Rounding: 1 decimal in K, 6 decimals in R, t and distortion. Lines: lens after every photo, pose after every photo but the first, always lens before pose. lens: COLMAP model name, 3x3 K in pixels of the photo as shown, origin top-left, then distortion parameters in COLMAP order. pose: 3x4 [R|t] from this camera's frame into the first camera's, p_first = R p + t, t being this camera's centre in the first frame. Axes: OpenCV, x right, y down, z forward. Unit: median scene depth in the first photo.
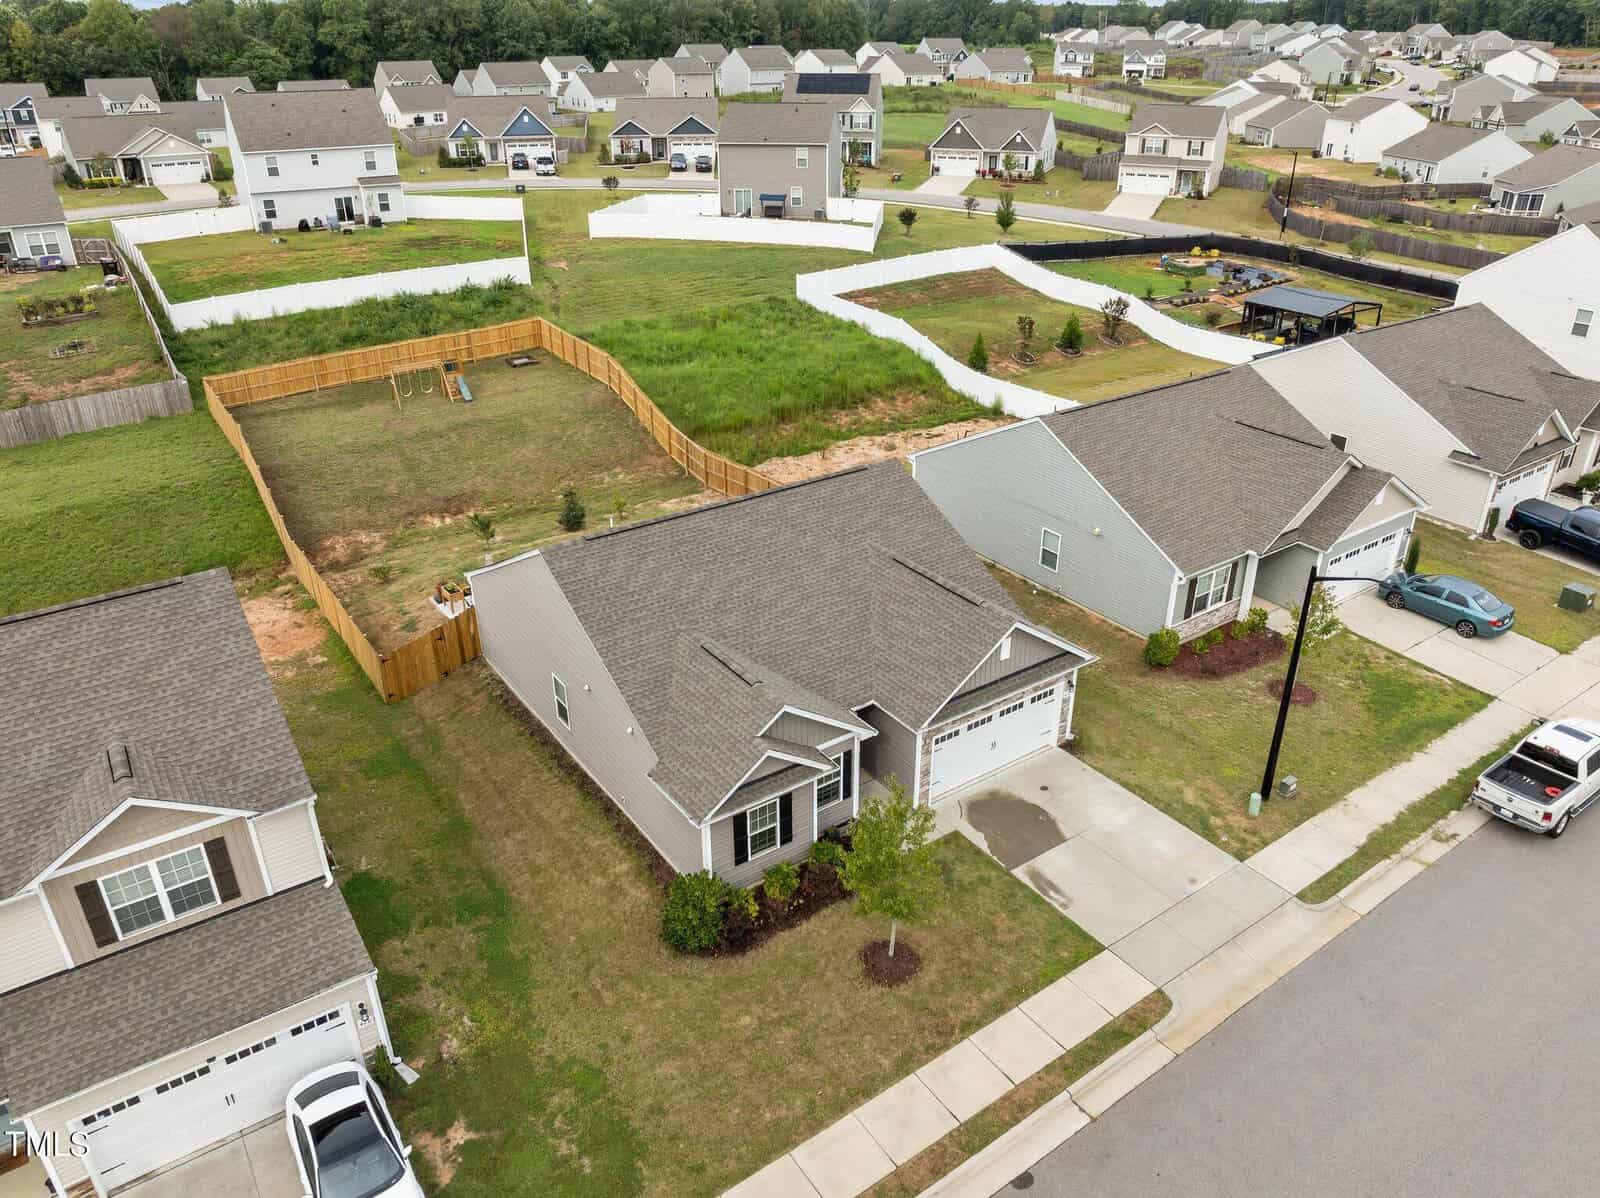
lens RADIAL K [[1130.0, 0, 806.8], [0, 1130.0, 599.0], [0, 0, 1]] dist [-0.038143, 0.000682]
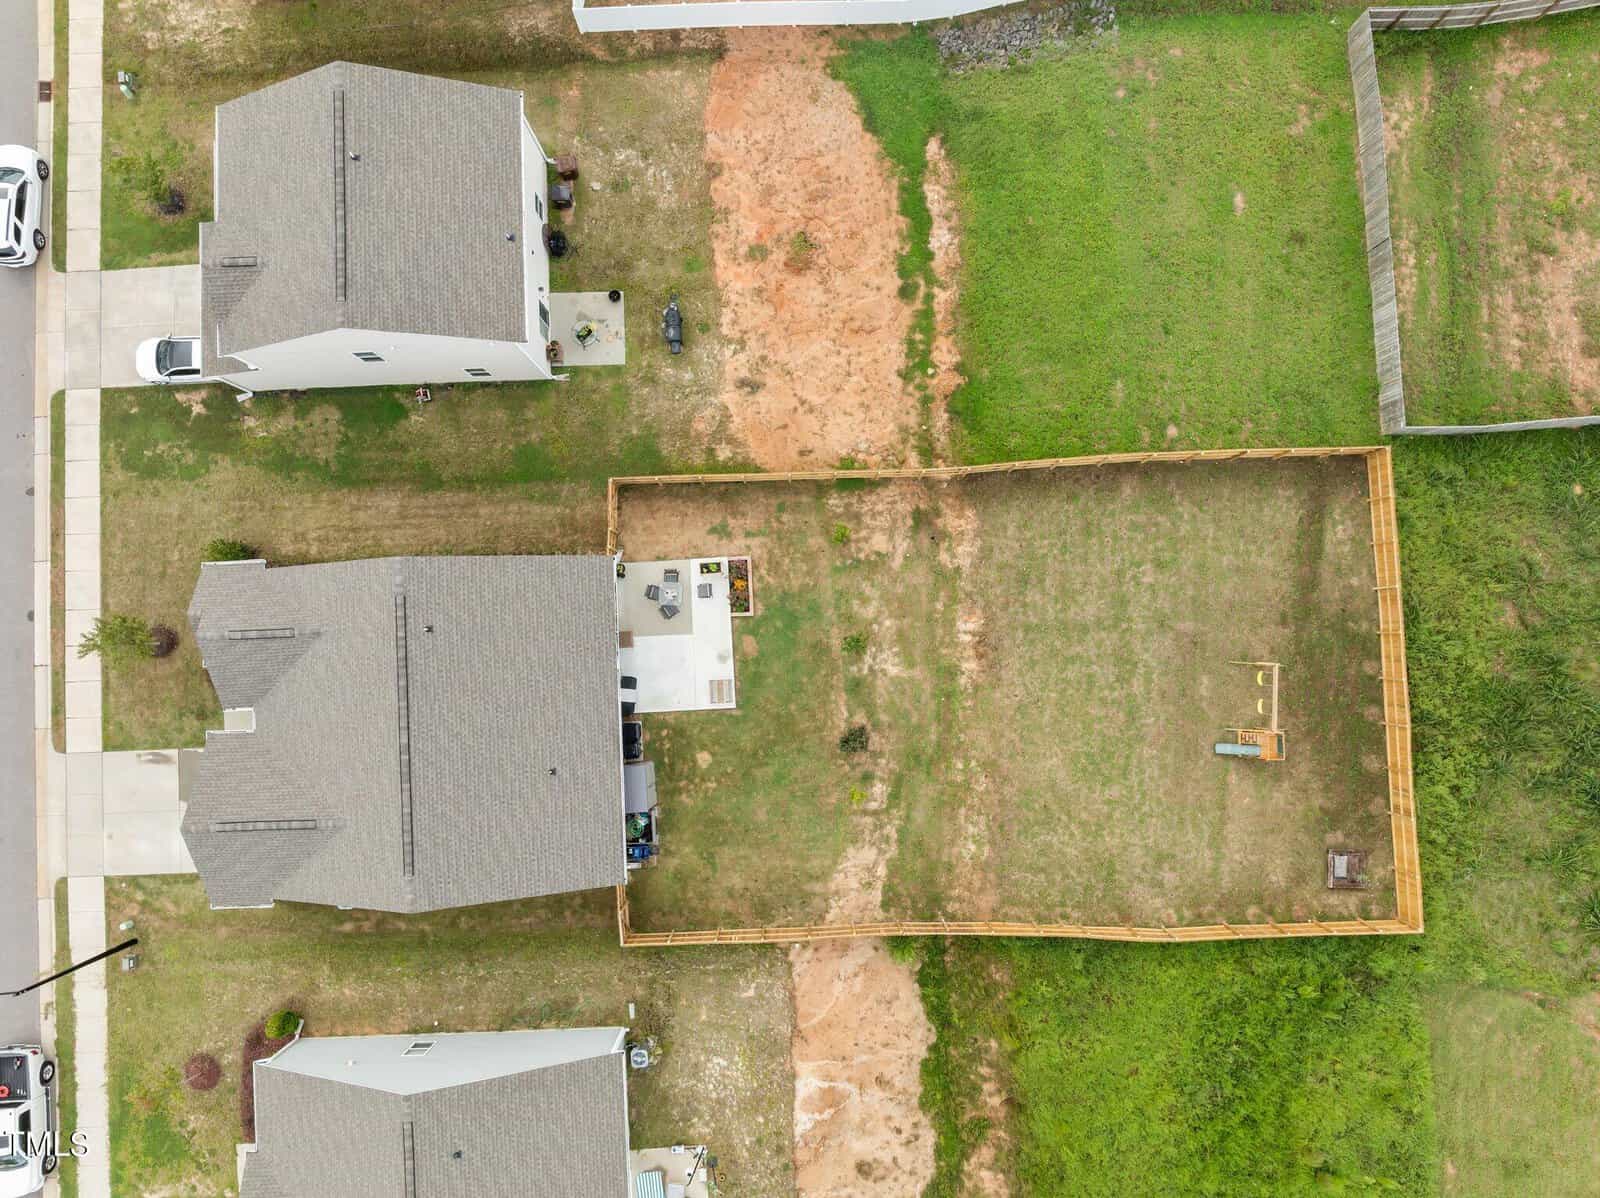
lens RADIAL K [[1130.0, 0, 806.8], [0, 1130.0, 599.0], [0, 0, 1]] dist [-0.038143, 0.000682]
pose [[-0.542749, 0.839326, -0.030929, -0.196822], [-0.388642, -0.218329, 0.895148, -0.667481], [0.744568, 0.497861, 0.444695, 0.379639]]
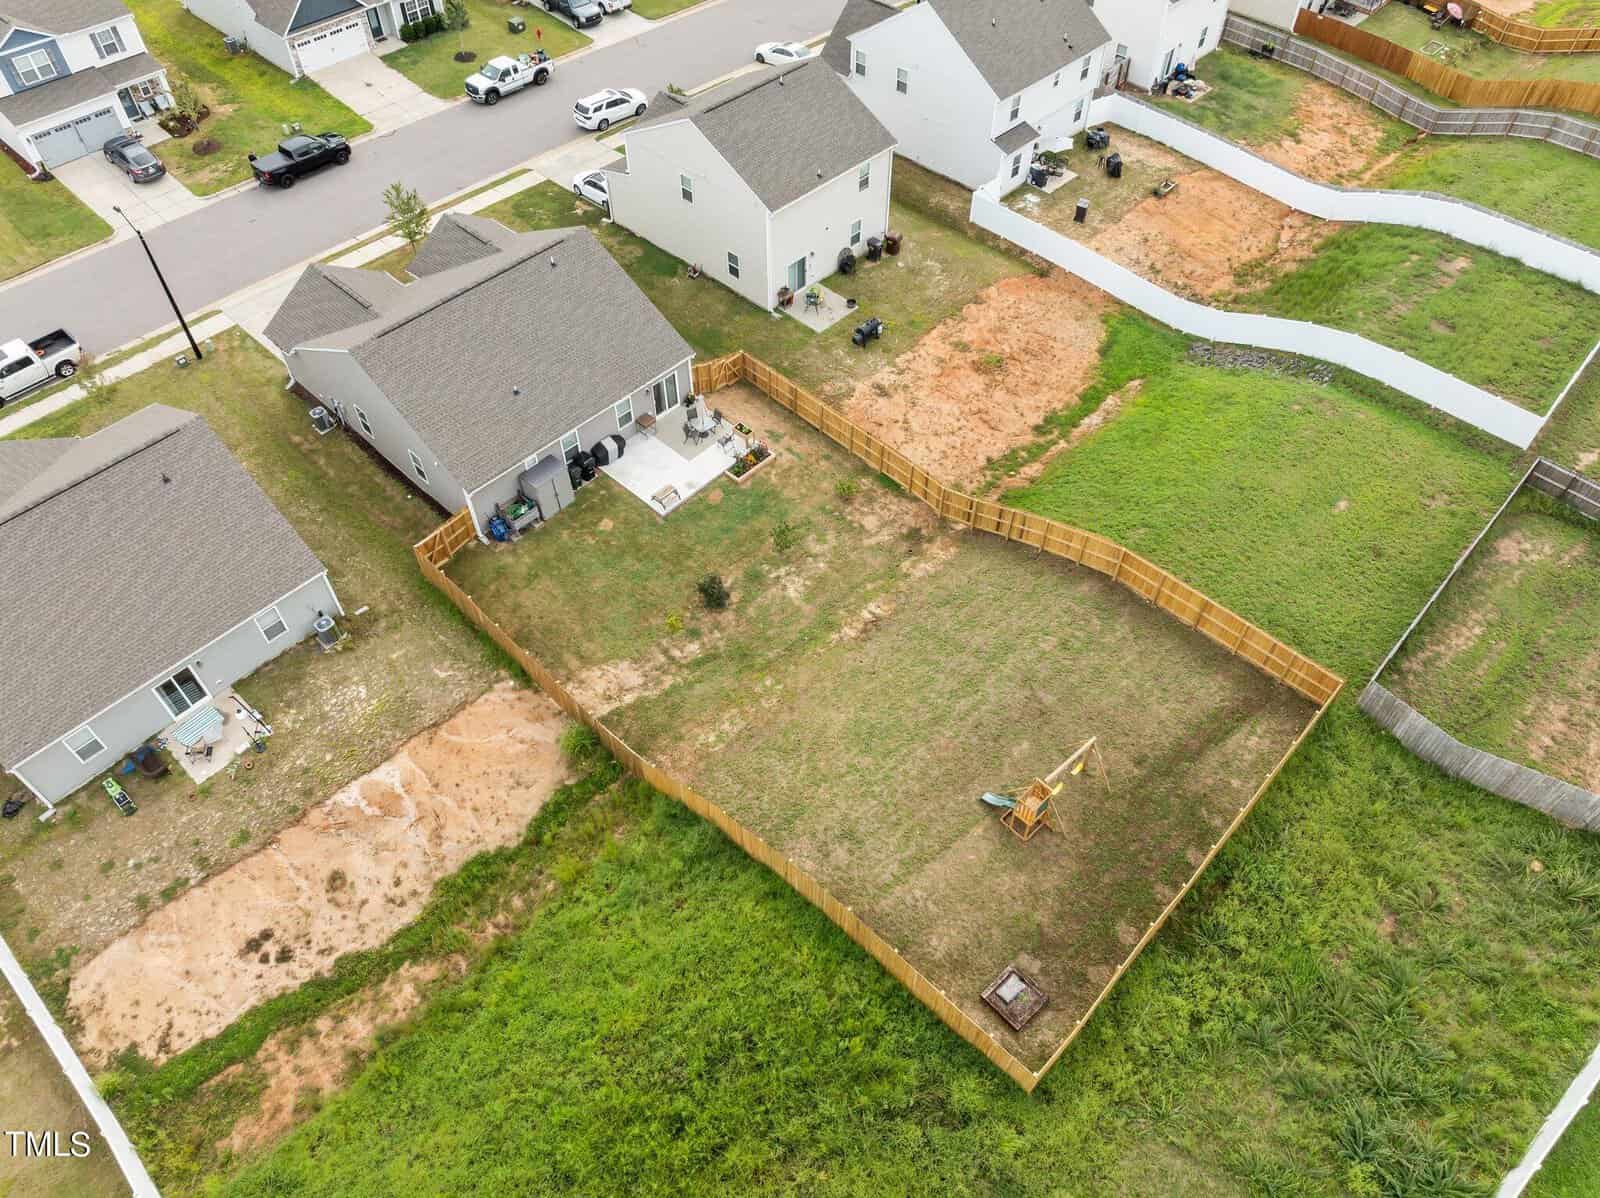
lens RADIAL K [[1130.0, 0, 806.8], [0, 1130.0, 599.0], [0, 0, 1]] dist [-0.038143, 0.000682]
pose [[-0.979709, 0.150531, -0.132327, -0.122246], [-0.095820, 0.228104, 0.968910, -0.757988], [0.176035, 0.961930, -0.209052, 0.931420]]
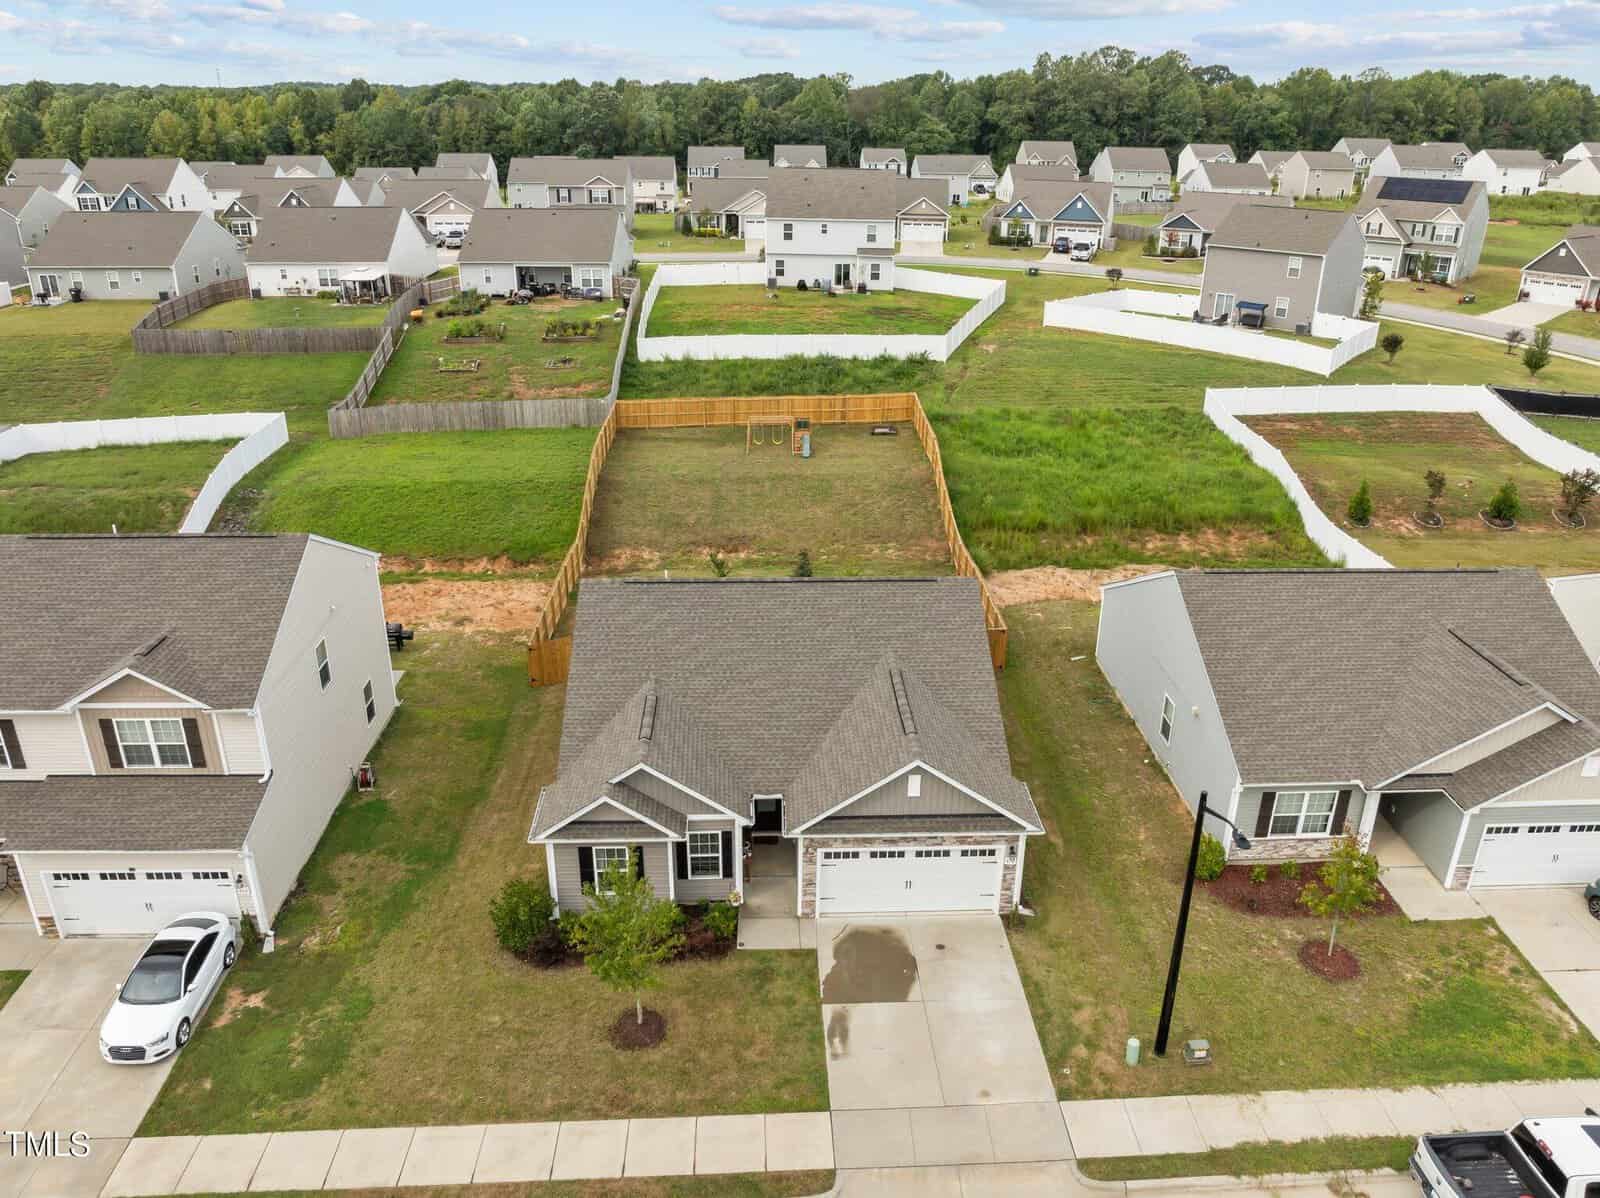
lens RADIAL K [[1153.6, 0, 805.5], [0, 1153.6, 595.2], [0, 0, 1]] dist [-0.037562, -0.001791]
pose [[0.842781, 0.221457, -0.490588, 0.255838], [-0.255347, 0.966847, -0.002214, -0.040741], [0.473833, 0.127136, 0.871389, 0.040476]]
